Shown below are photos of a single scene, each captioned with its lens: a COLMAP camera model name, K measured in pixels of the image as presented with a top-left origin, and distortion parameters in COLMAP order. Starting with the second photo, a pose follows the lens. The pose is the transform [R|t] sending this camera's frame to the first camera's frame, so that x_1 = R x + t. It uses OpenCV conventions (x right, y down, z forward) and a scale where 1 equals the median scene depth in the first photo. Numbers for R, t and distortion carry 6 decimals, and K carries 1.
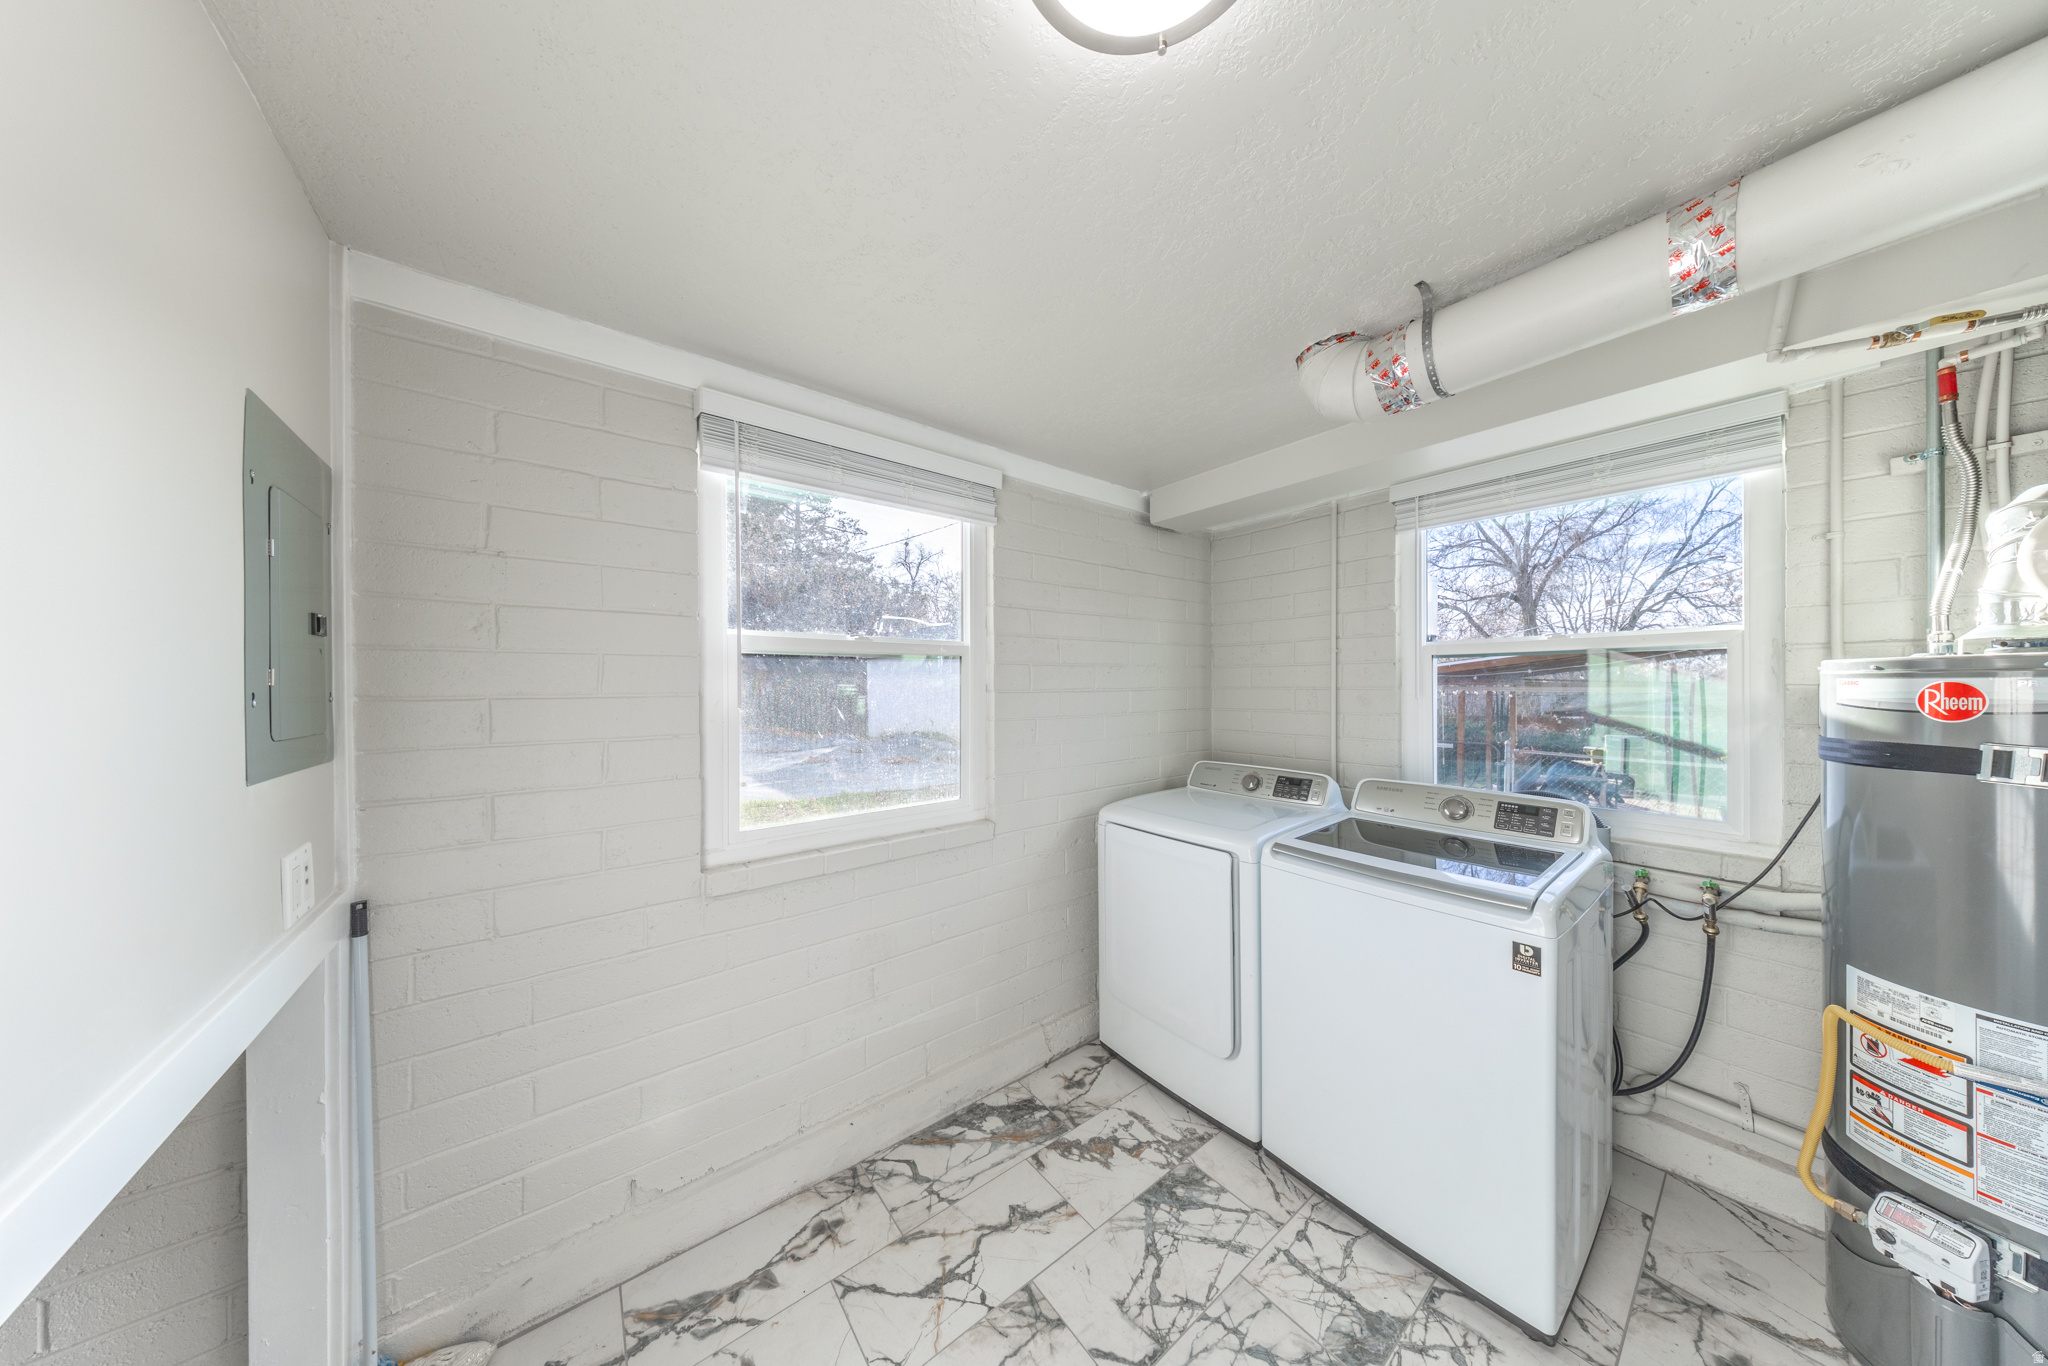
lens RADIAL K [[584.0, 0, 1026.9], [0, 584.0, 685.0], [0, 0, 1]] dist [0.010566, -0.001325]
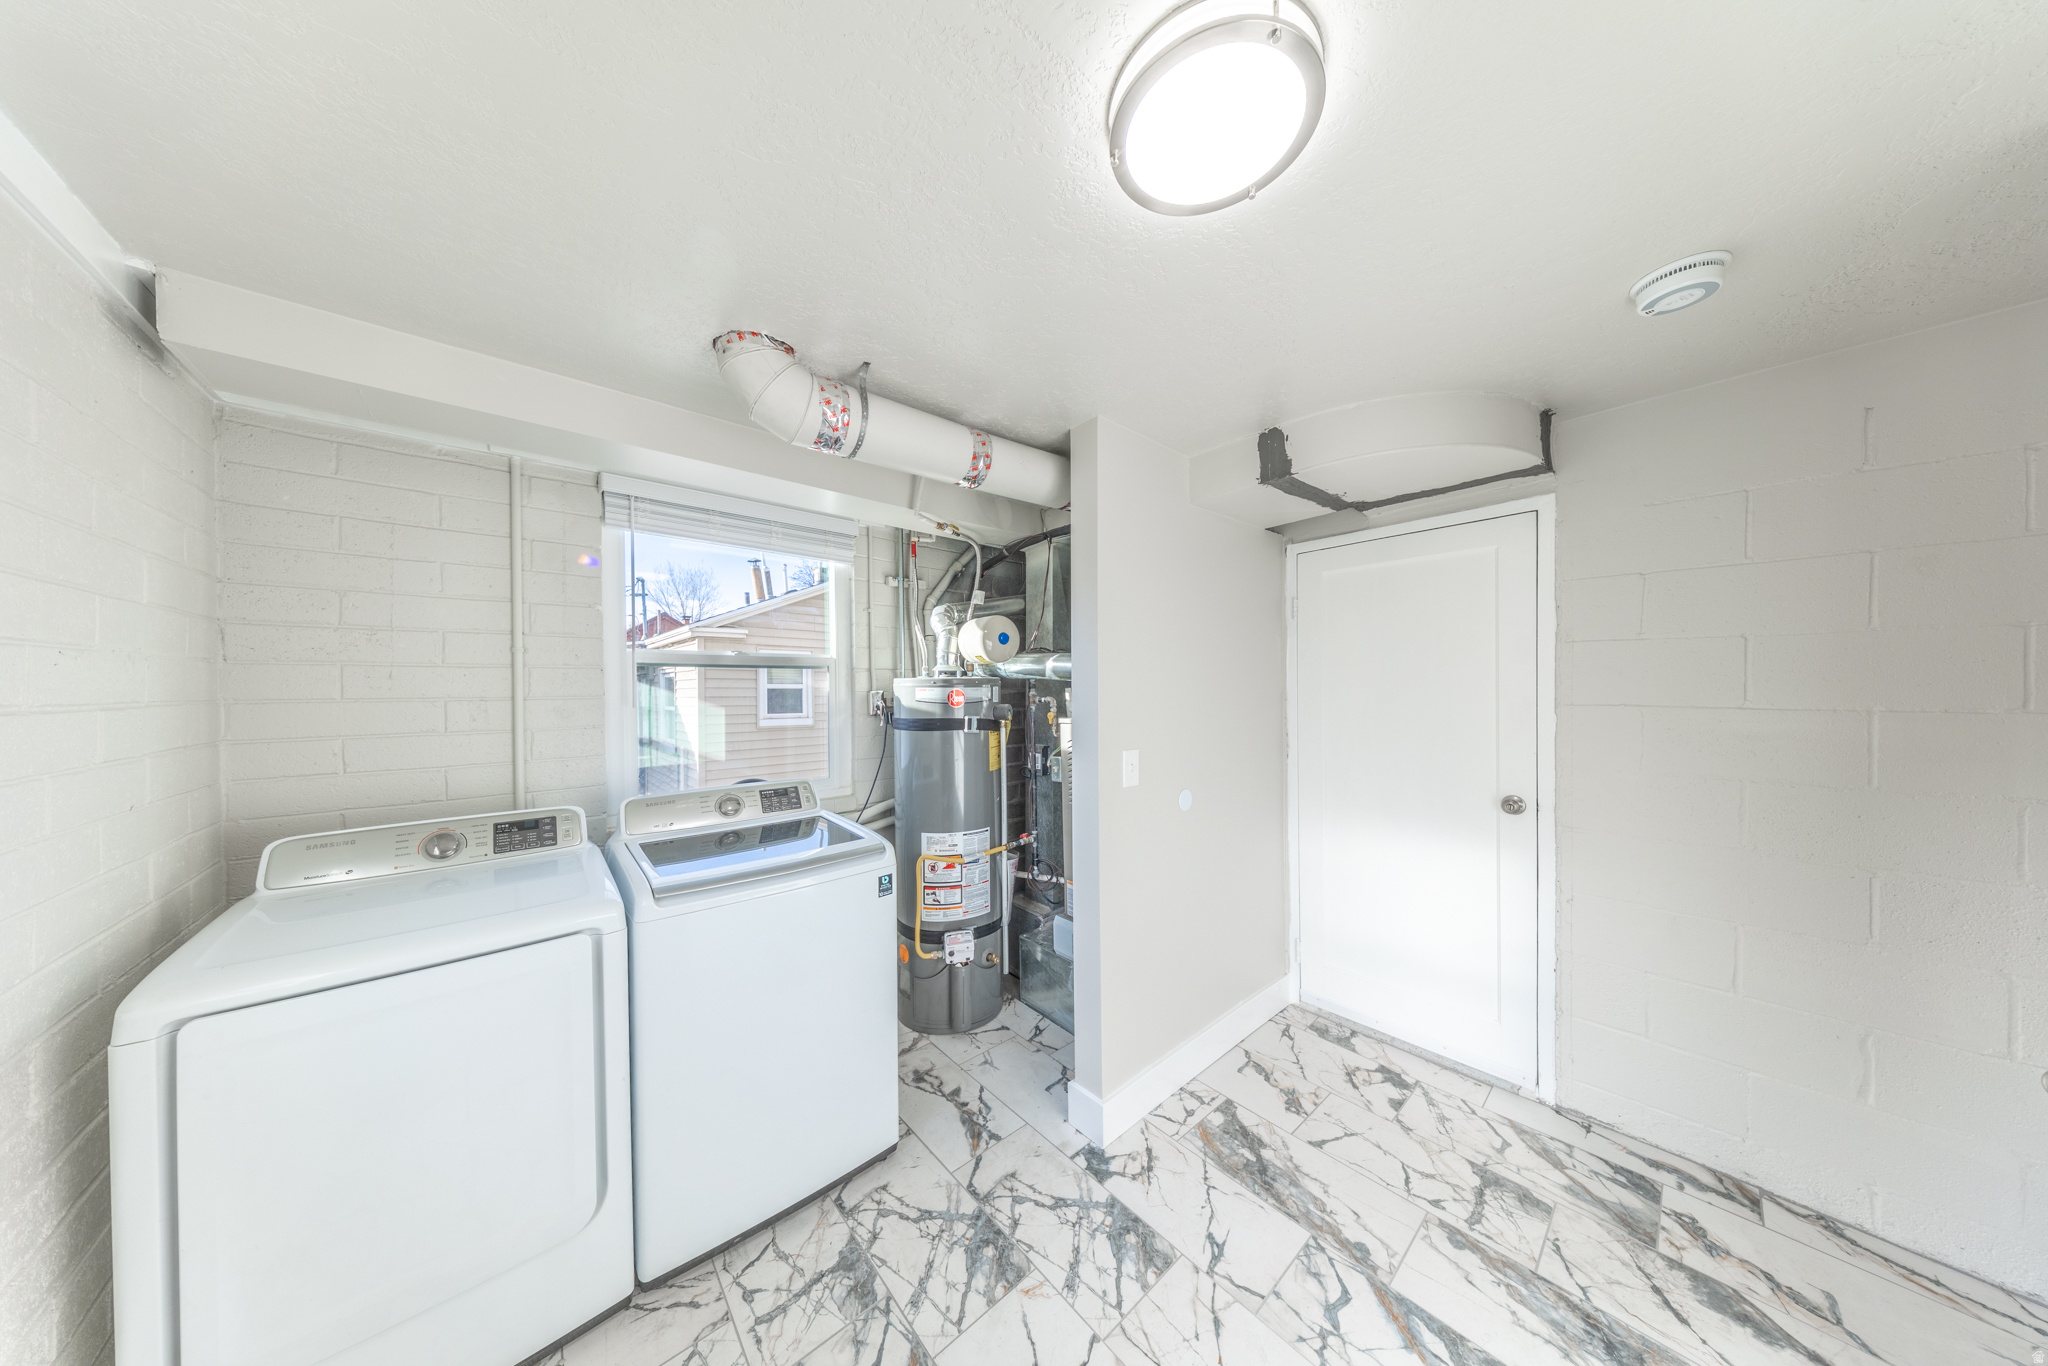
lens RADIAL K [[584.0, 0, 1027.4], [0, 584.0, 688.3], [0, 0, 1]] dist [0.010566, -0.001325]
pose [[-0.036753, 0.009231, 0.999282, -0.494296], [0.011318, 0.999897, -0.008820, 0.011697], [-0.999260, 0.010986, -0.036854, 0.629426]]
